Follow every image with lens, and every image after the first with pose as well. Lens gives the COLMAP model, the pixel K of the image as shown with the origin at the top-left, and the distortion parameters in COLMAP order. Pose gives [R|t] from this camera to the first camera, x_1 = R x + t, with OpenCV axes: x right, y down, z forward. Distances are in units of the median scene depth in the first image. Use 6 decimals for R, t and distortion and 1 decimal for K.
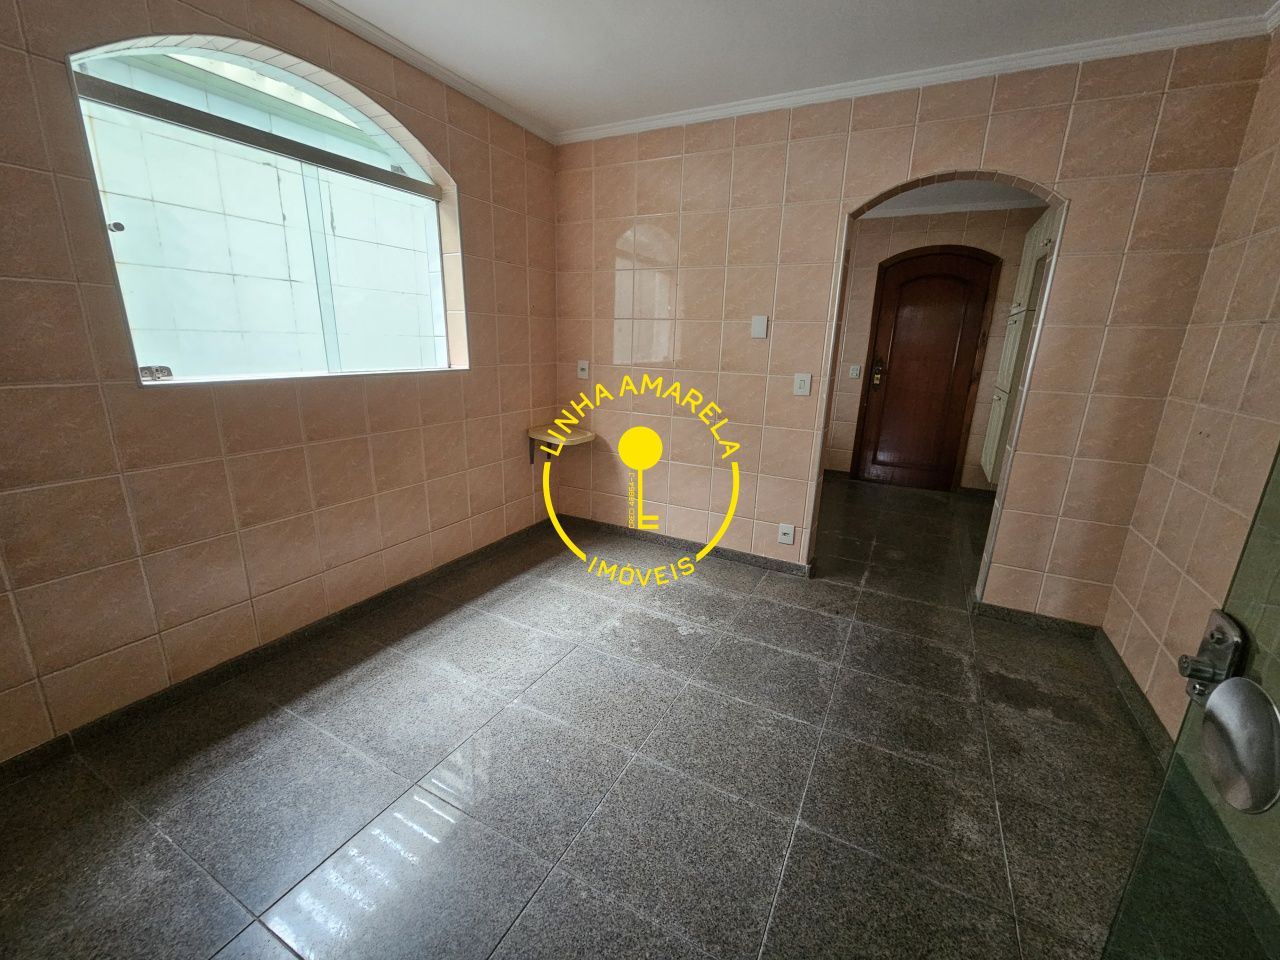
lens RADIAL K [[526.2, 0, 642.6], [0, 526.2, 478.2], [0, 0, 1]] dist [-0.000743, 0.002048]
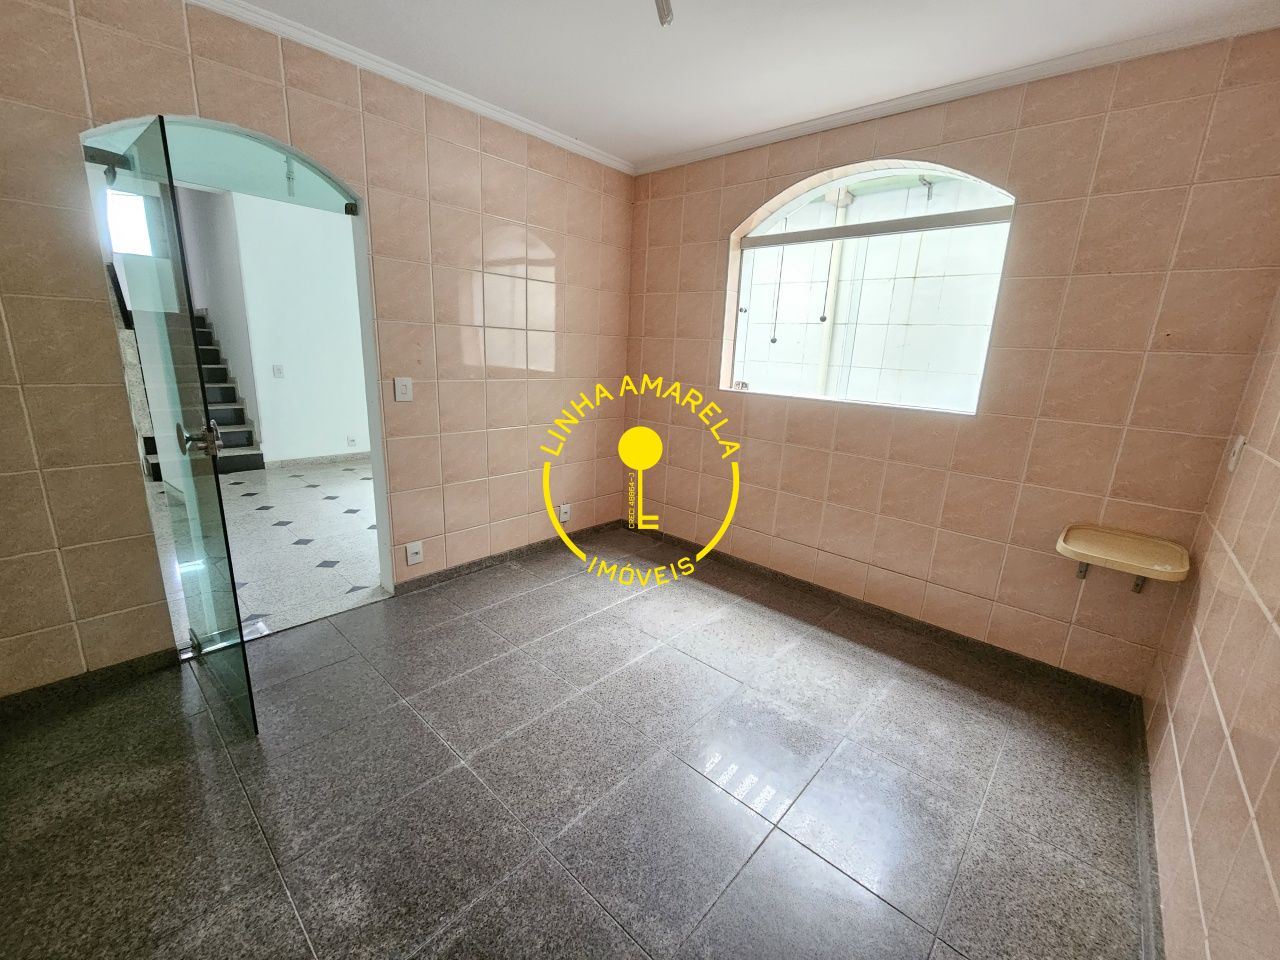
lens RADIAL K [[526.2, 0, 643.7], [0, 526.2, 481.0], [0, 0, 1]] dist [-0.000743, 0.002048]
pose [[-0.248180, 0.196780, -0.948517, 0.939717], [-0.301153, 0.914960, 0.268615, -0.275585], [0.920714, 0.352314, -0.167814, 1.076452]]
